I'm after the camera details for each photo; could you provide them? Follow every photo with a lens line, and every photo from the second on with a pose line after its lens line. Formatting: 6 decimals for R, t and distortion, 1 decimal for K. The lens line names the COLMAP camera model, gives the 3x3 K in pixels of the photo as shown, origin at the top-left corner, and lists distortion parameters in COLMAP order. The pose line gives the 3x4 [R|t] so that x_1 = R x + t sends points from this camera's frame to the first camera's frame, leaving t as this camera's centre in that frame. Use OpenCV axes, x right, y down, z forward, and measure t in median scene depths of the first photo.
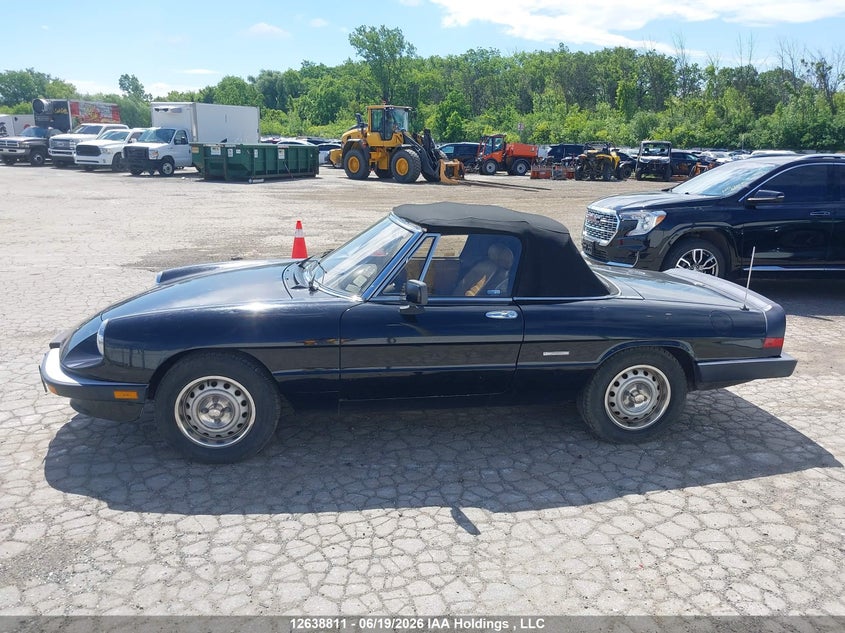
lens RADIAL K [[668.8, 0, 436.8], [0, 668.8, 289.3], [0, 0, 1]] dist [0.002172, 0.000148]
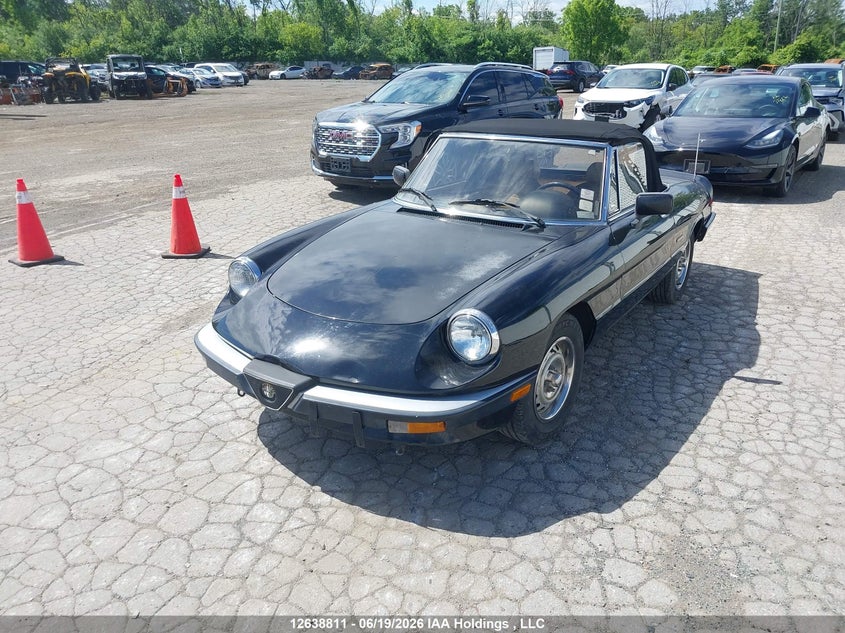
lens RADIAL K [[642.9, 0, 422.5], [0, 642.9, 316.5], [0, 0, 1]] dist [0.002330, -0.001671]
pose [[0.693514, -0.286393, 0.661073, -1.051846], [0.171079, 0.956812, 0.235040, -0.136937], [-0.699836, -0.049907, 0.712558, 0.553968]]
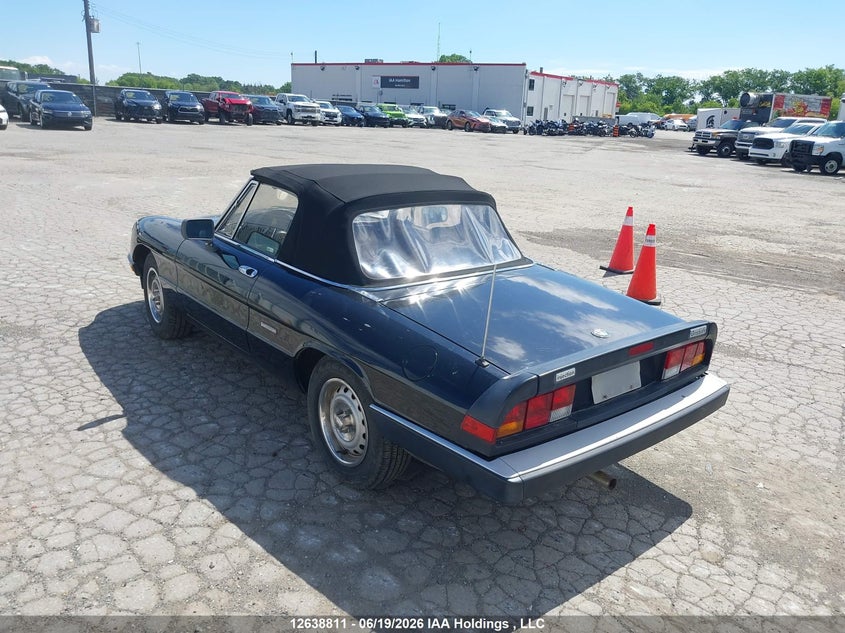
lens RADIAL K [[664.7, 0, 422.5], [0, 664.7, 316.5], [0, 0, 1]] dist [0.000966, -0.003322]
pose [[0.504163, 0.254487, -0.825261, 1.119345], [-0.218684, 0.962072, 0.163079, -0.119721], [0.835463, 0.098253, 0.540693, 0.773447]]
